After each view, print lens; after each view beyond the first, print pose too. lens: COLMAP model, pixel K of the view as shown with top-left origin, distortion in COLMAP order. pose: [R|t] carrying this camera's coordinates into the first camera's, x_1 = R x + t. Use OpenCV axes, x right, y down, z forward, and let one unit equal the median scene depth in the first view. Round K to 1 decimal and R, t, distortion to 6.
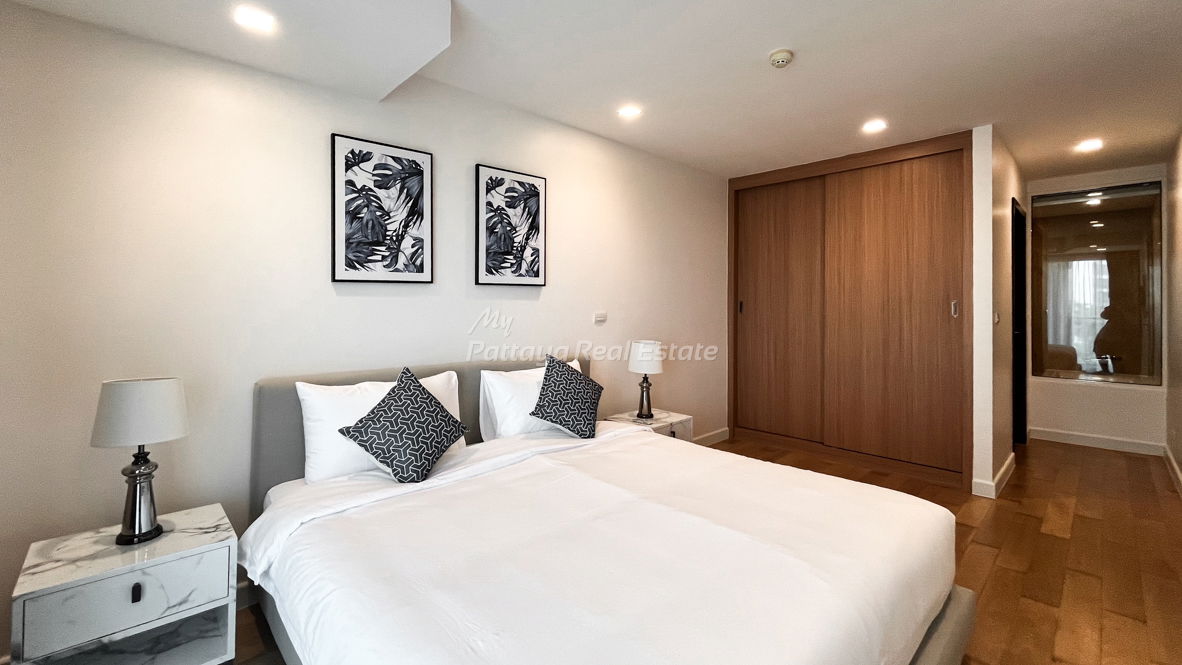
lens RADIAL K [[556.4, 0, 578.0], [0, 556.4, 335.3], [0, 0, 1]] dist [-0.007848, -0.001723]
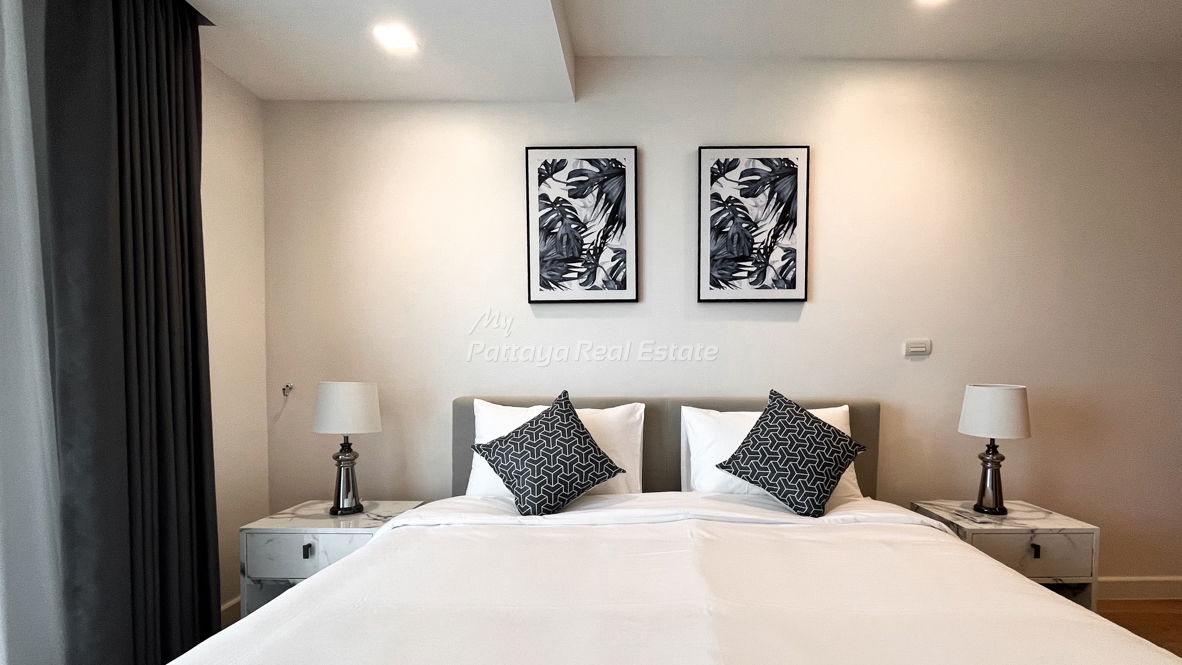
lens RADIAL K [[556.4, 0, 627.4], [0, 556.4, 397.6], [0, 0, 1]] dist [-0.007848, -0.001723]
pose [[0.699346, 0.095843, -0.708329, 0.334503], [-0.040158, 0.994673, 0.094939, -0.024609], [0.713655, -0.037950, 0.699469, 0.358044]]
